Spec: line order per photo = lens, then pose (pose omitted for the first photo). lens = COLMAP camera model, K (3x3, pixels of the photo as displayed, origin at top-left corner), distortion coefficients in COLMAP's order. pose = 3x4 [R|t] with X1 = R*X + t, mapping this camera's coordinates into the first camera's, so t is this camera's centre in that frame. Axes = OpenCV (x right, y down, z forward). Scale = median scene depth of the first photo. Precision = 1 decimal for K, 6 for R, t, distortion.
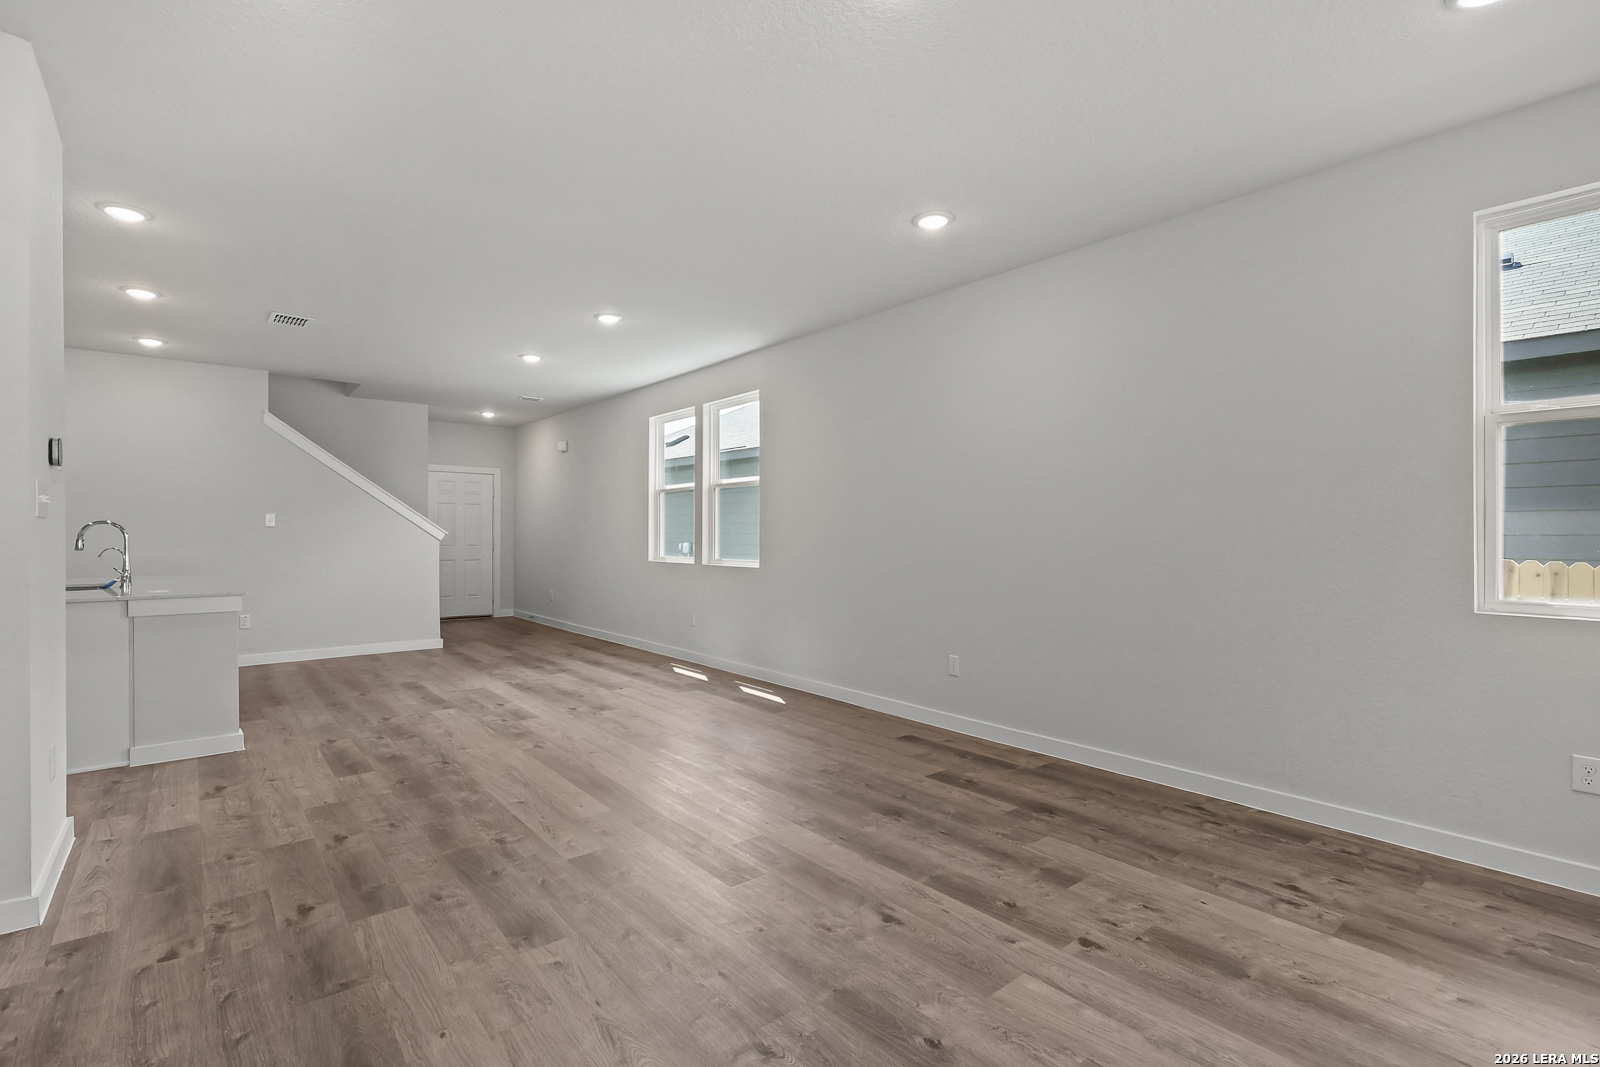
lens RADIAL K [[736.4, 0, 787.6], [0, 736.4, 542.7], [0, 0, 1]] dist [-0.007395, 0.002765]
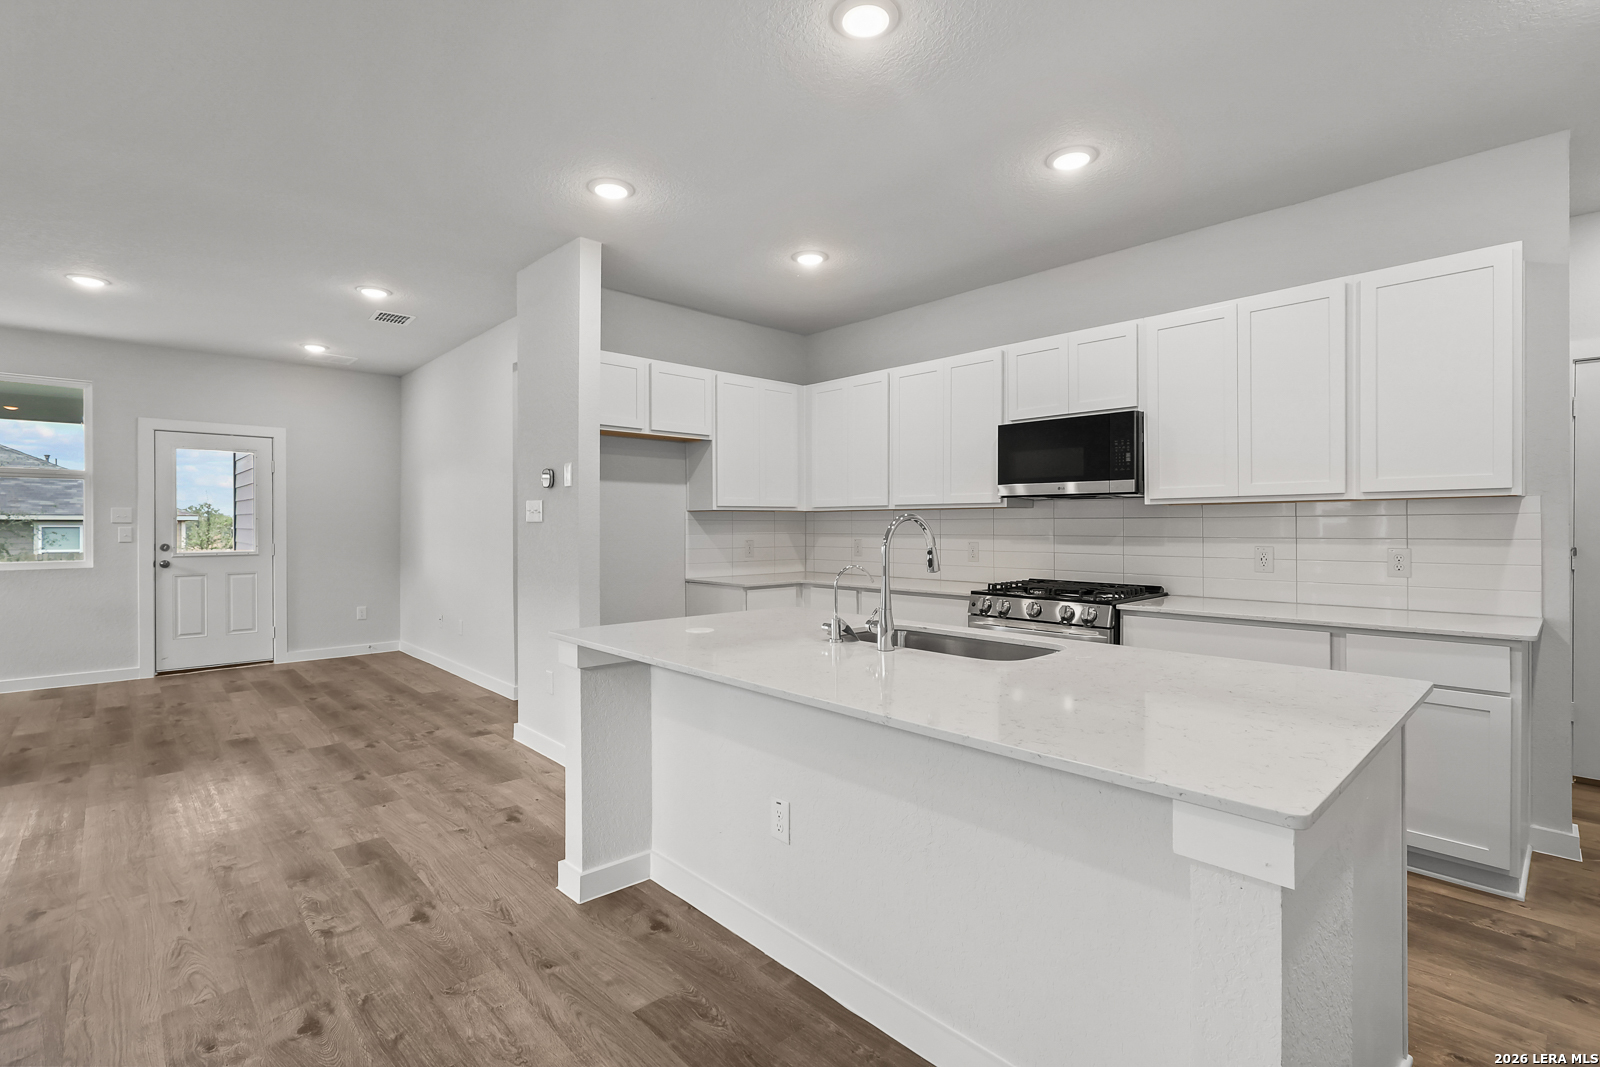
lens RADIAL K [[736.4, 0, 806.7], [0, 736.4, 526.4], [0, 0, 1]] dist [-0.007395, 0.002765]
pose [[-0.997116, -0.000010, -0.075889, -1.194956], [-0.001188, 0.999880, 0.015476, -0.041558], [0.075880, 0.015522, -0.996996, 2.154352]]
